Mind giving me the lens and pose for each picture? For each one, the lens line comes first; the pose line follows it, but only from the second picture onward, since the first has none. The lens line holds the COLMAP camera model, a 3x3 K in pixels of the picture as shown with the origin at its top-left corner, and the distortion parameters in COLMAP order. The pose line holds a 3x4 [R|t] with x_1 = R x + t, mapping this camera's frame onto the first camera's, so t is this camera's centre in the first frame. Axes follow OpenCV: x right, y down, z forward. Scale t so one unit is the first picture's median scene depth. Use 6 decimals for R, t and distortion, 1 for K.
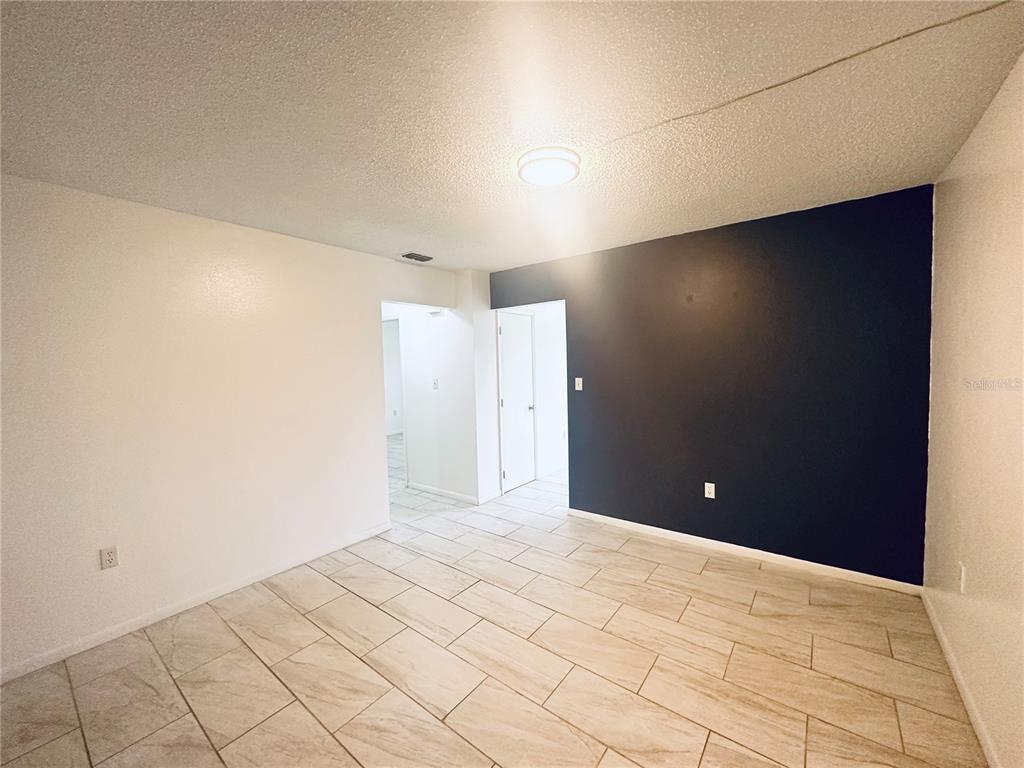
lens RADIAL K [[406.9, 0, 512.0], [0, 406.9, 384.0], [0, 0, 1]] dist [0.000413, -0.000282]
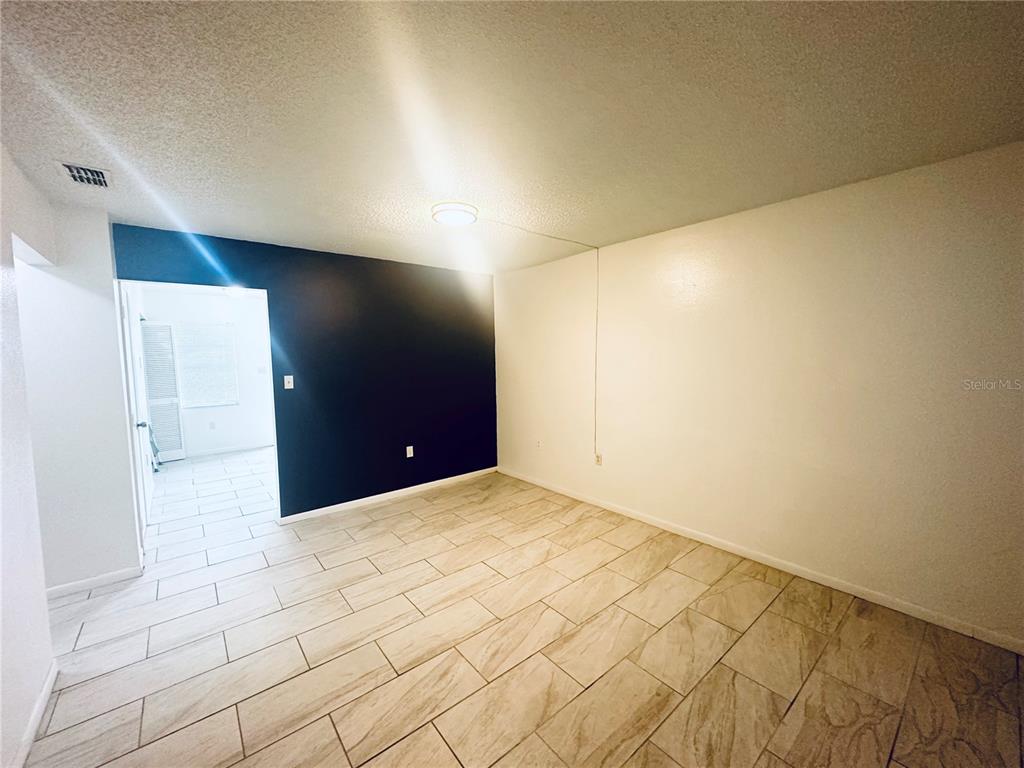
lens RADIAL K [[406.9, 0, 512.0], [0, 406.9, 384.0], [0, 0, 1]] dist [0.000413, -0.000282]
pose [[0.222350, -0.052167, 0.973570, -0.839121], [0.059629, 0.997426, 0.039827, -0.003702], [-0.973142, 0.049197, 0.224889, 0.363652]]
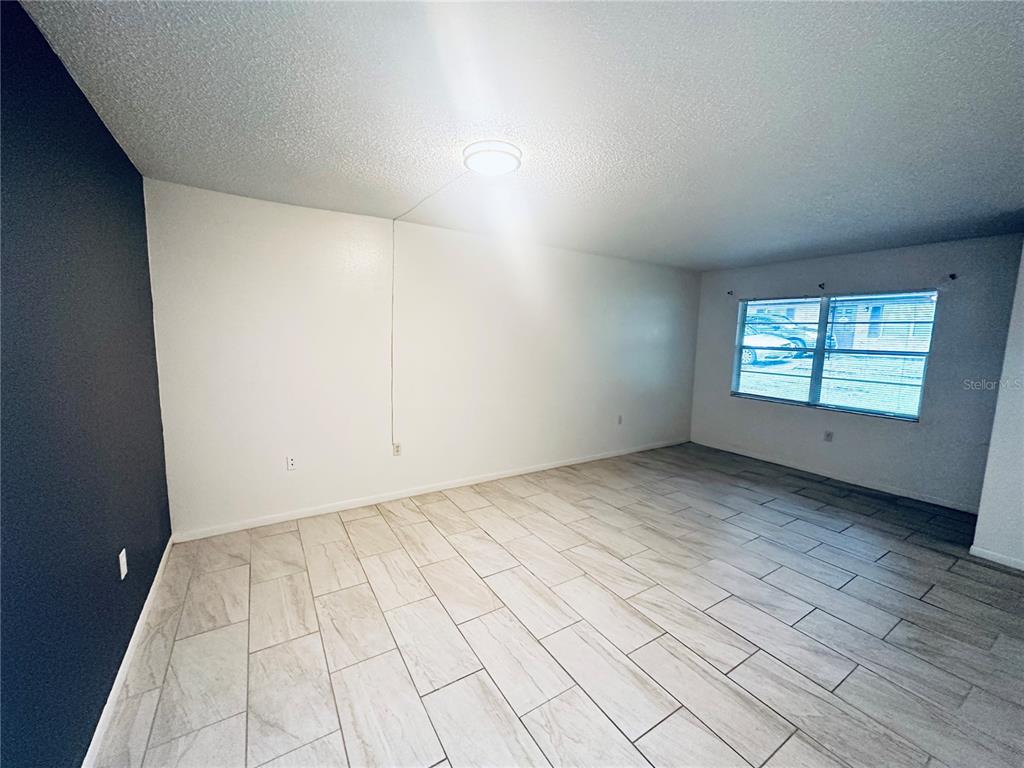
lens RADIAL K [[406.9, 0, 512.0], [0, 406.9, 384.0], [0, 0, 1]] dist [0.000413, -0.000282]
pose [[-0.938528, -0.036098, 0.343310, -0.239845], [0.020042, 0.987142, 0.158584, -0.076956], [-0.344620, 0.155717, -0.925737, 1.409830]]
